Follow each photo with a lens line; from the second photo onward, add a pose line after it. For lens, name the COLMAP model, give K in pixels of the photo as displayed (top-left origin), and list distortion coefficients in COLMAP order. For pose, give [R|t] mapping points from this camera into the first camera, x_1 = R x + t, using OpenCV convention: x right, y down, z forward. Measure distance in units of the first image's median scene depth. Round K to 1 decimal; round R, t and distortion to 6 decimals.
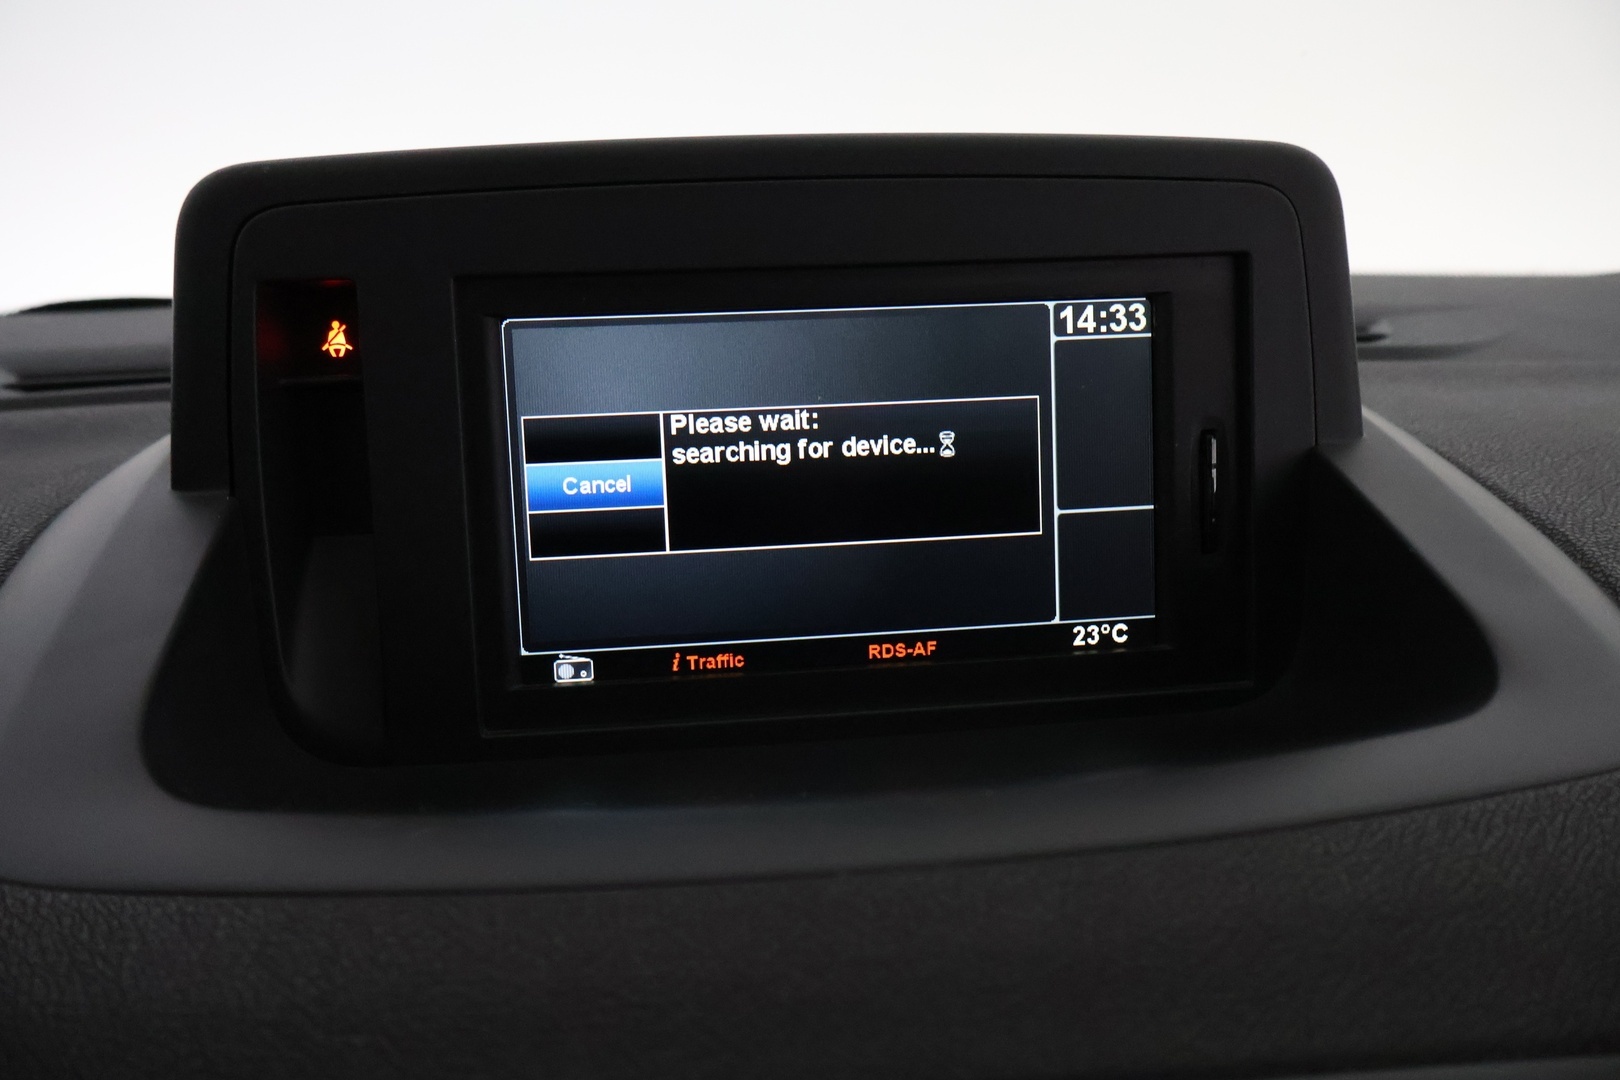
lens RADIAL K [[1355.5, 0, 808.7], [0, 1355.5, 522.9], [0, 0, 1]] dist [-0.014580, 0.009815]
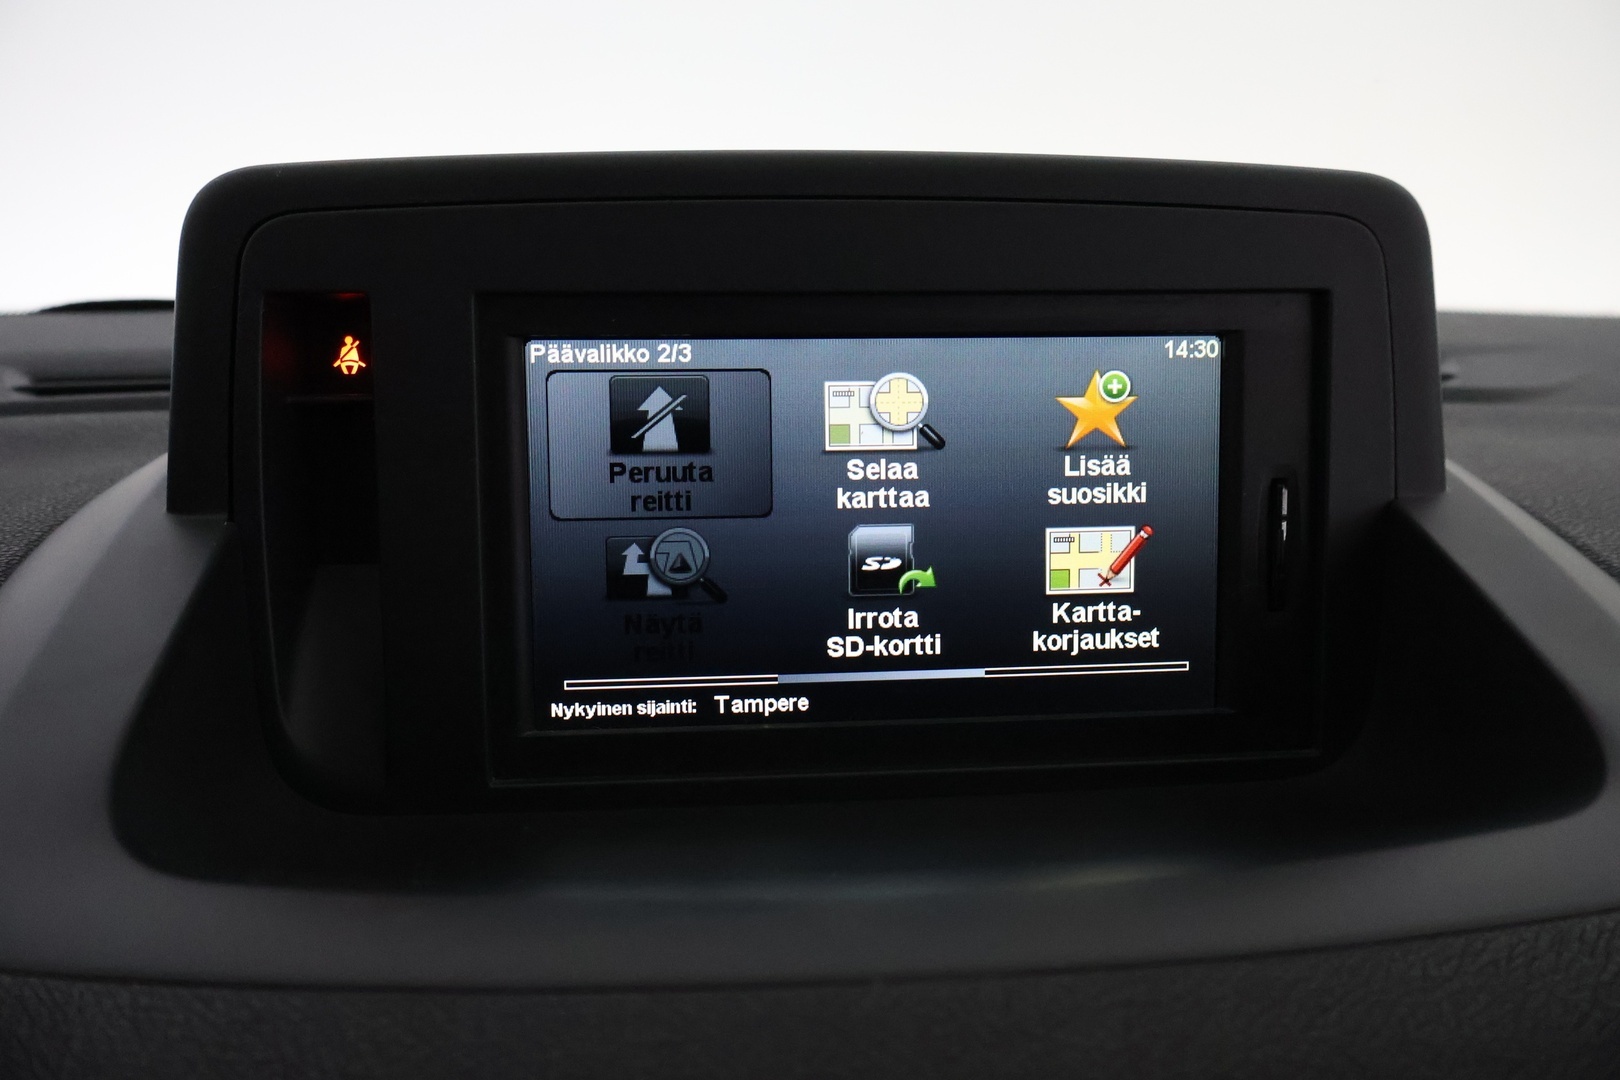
lens RADIAL K [[1350.0, 0, 819.8], [0, 1350.0, 526.1], [0, 0, 1]] dist [-0.006488, -0.003448]
pose [[0.999442, 0.029743, -0.015219, -0.005217], [-0.029856, 0.999528, -0.007274, -0.020136], [0.014996, 0.007725, 0.999858, 0.070038]]
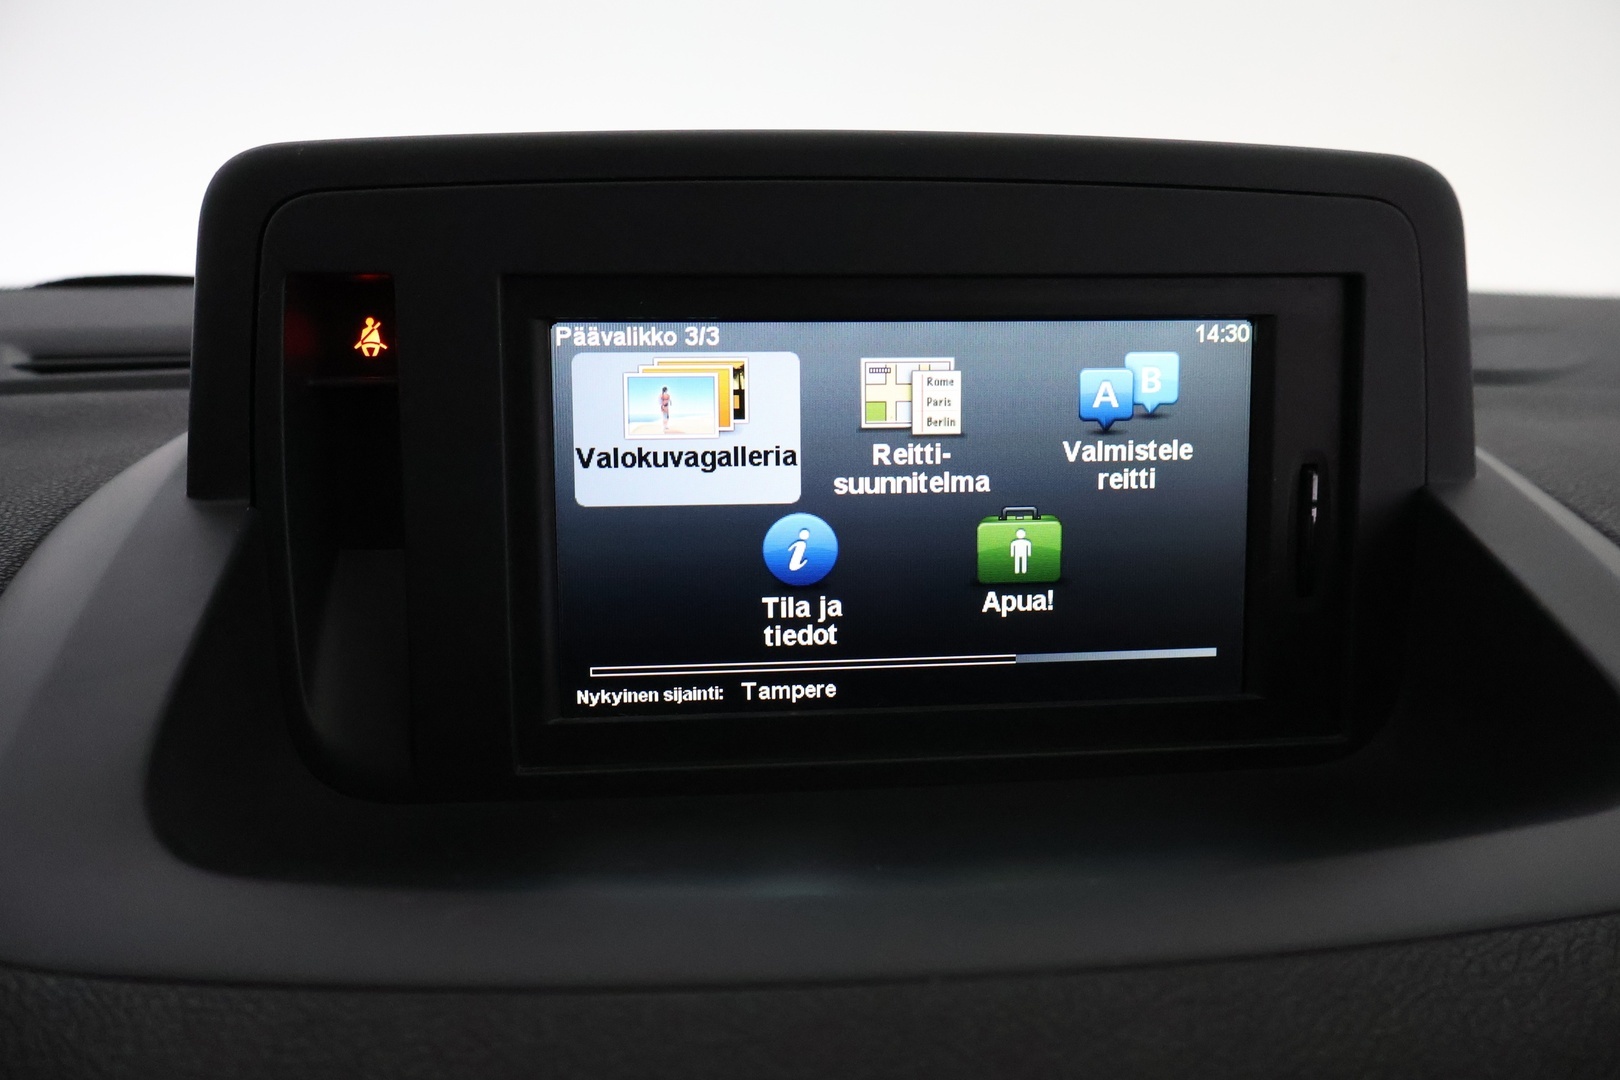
lens RADIAL K [[1350.0, 0, 819.8], [0, 1350.0, 526.1], [0, 0, 1]] dist [-0.006488, -0.003448]
pose [[0.999504, 0.031382, -0.002650, -0.035758], [-0.031349, 0.999437, 0.011920, -0.027297], [0.003022, -0.011831, 0.999925, 0.078912]]
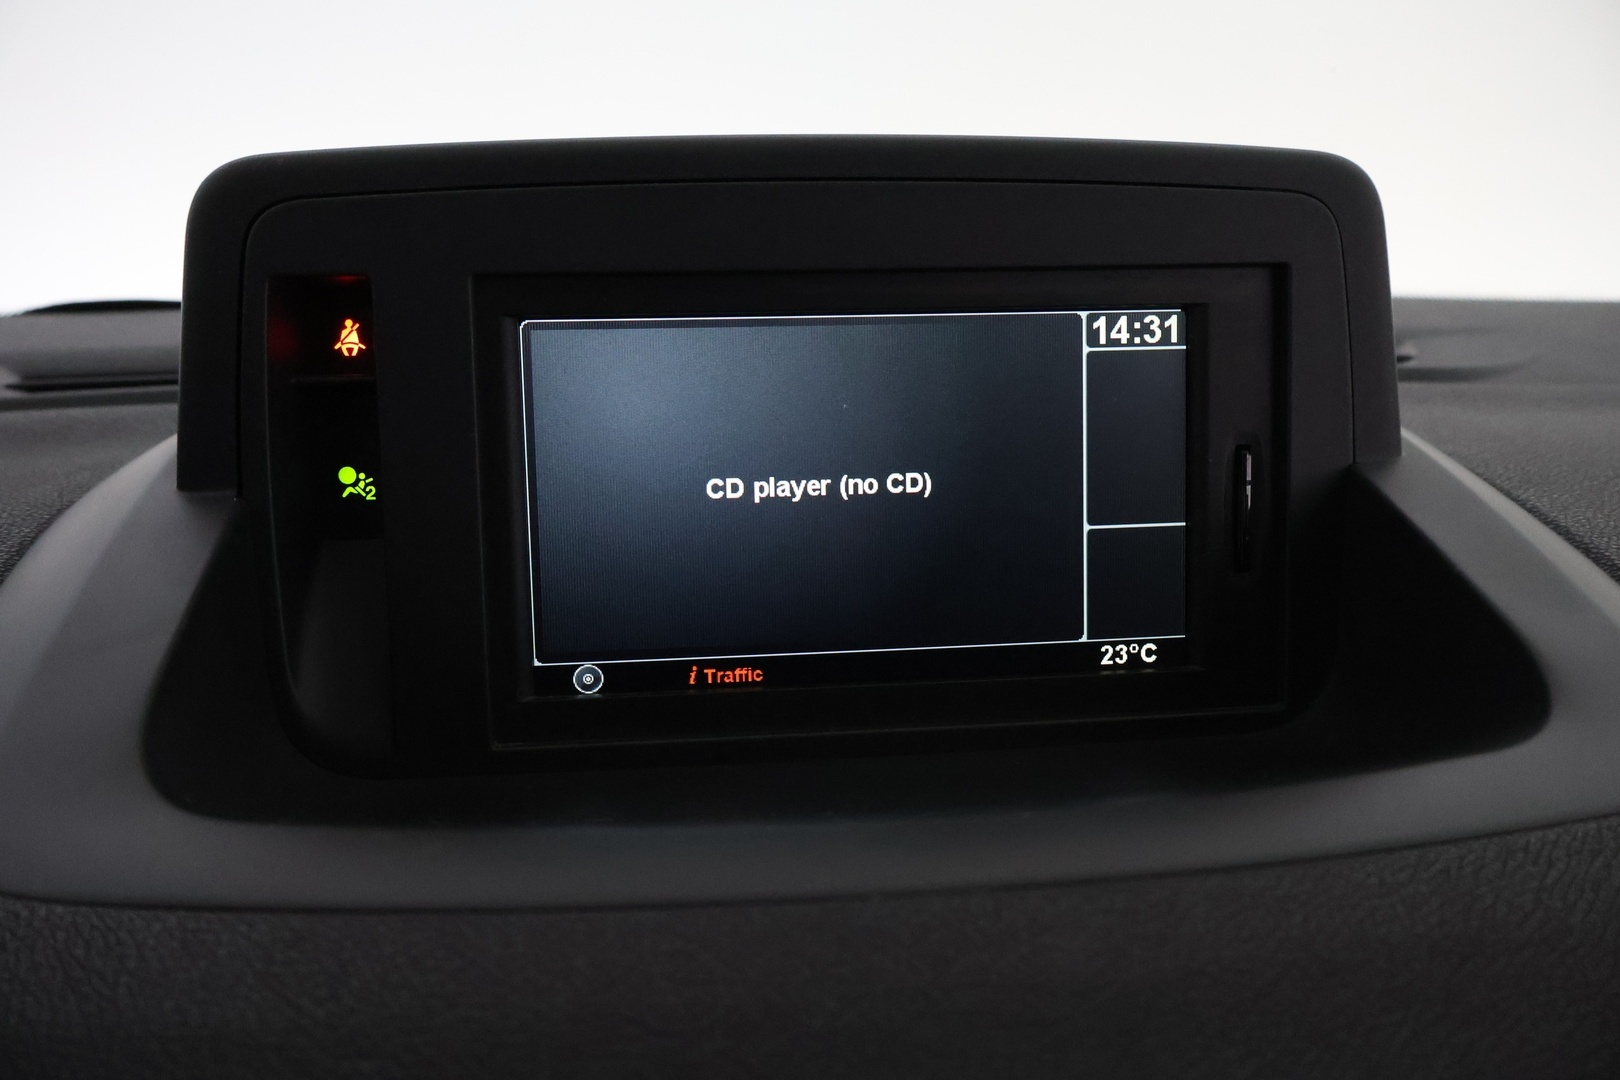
lens RADIAL K [[1351.5, 0, 810.0], [0, 1351.5, 540.0], [0, 0, 1]] dist [-0.009123, 0.002246]
pose [[0.999880, 0.015475, 0.000521, -0.016014], [-0.015474, 0.999878, -0.002246, 0.006241], [-0.000555, 0.002238, 0.999997, 0.029616]]
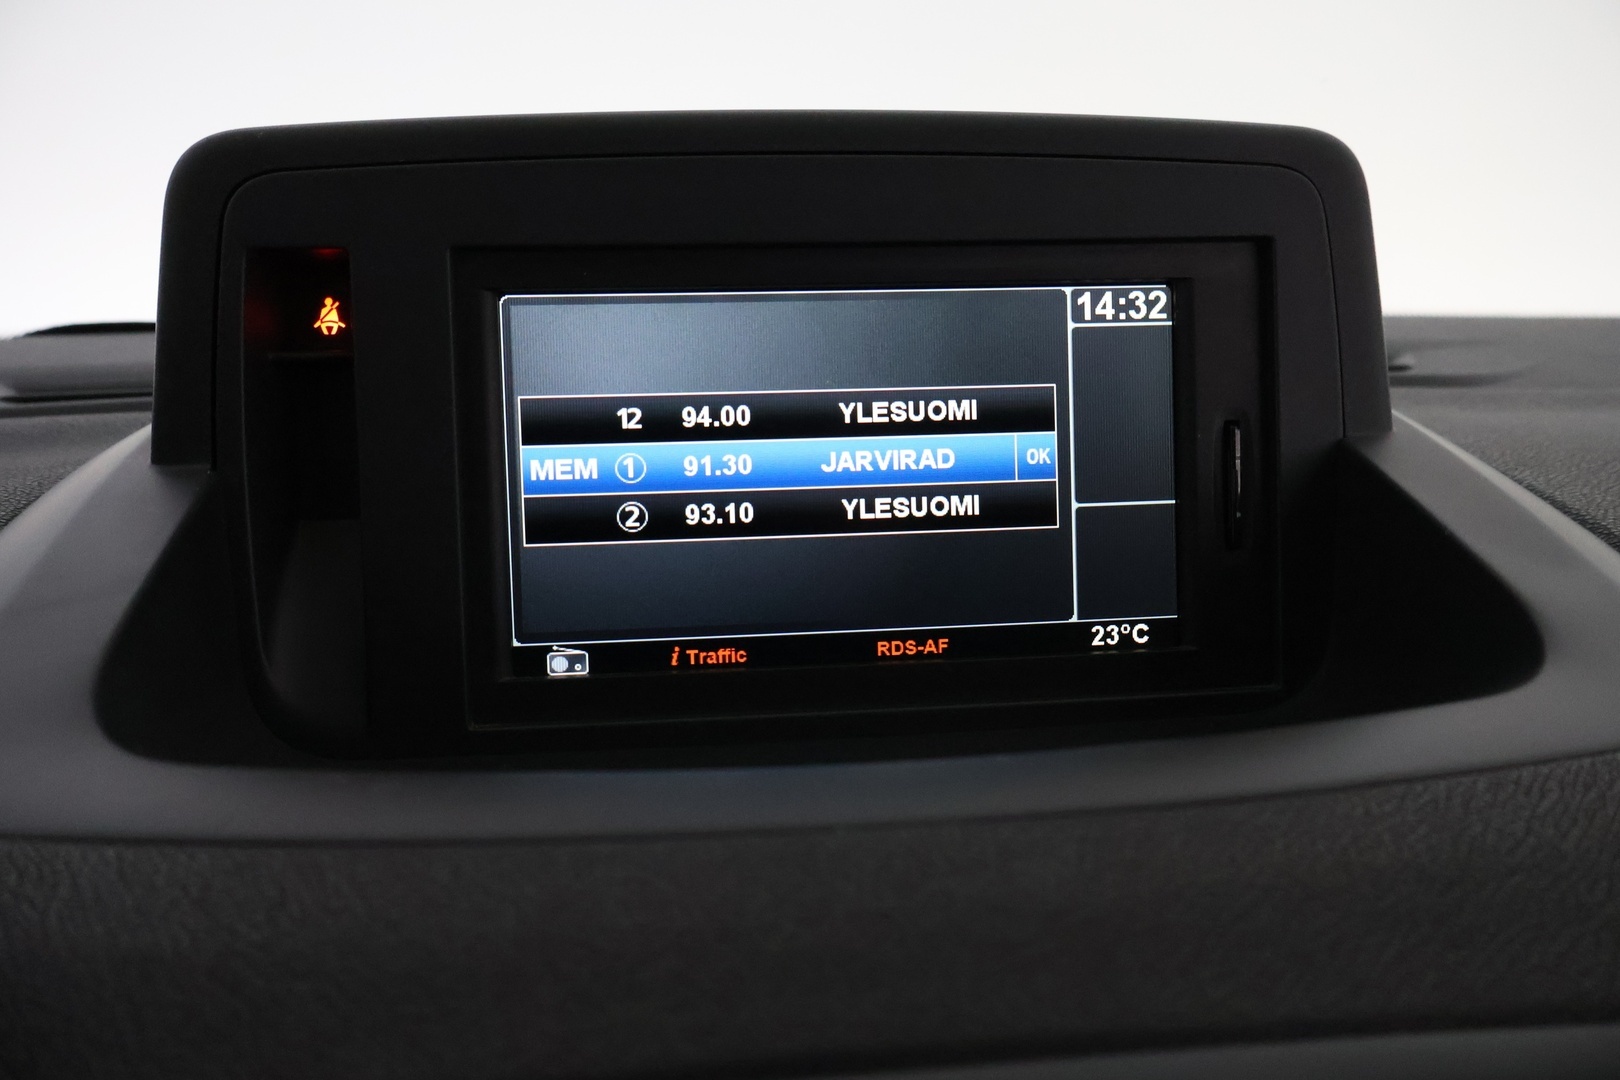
lens RADIAL K [[1353.2, 0, 822.2], [0, 1353.2, 534.7], [0, 0, 1]] dist [-0.009567, 0.004022]
pose [[0.999952, 0.008988, -0.003899, 0.008588], [-0.009188, 0.998461, -0.054689, 0.068245], [0.003401, 0.054722, 0.998496, 0.044139]]
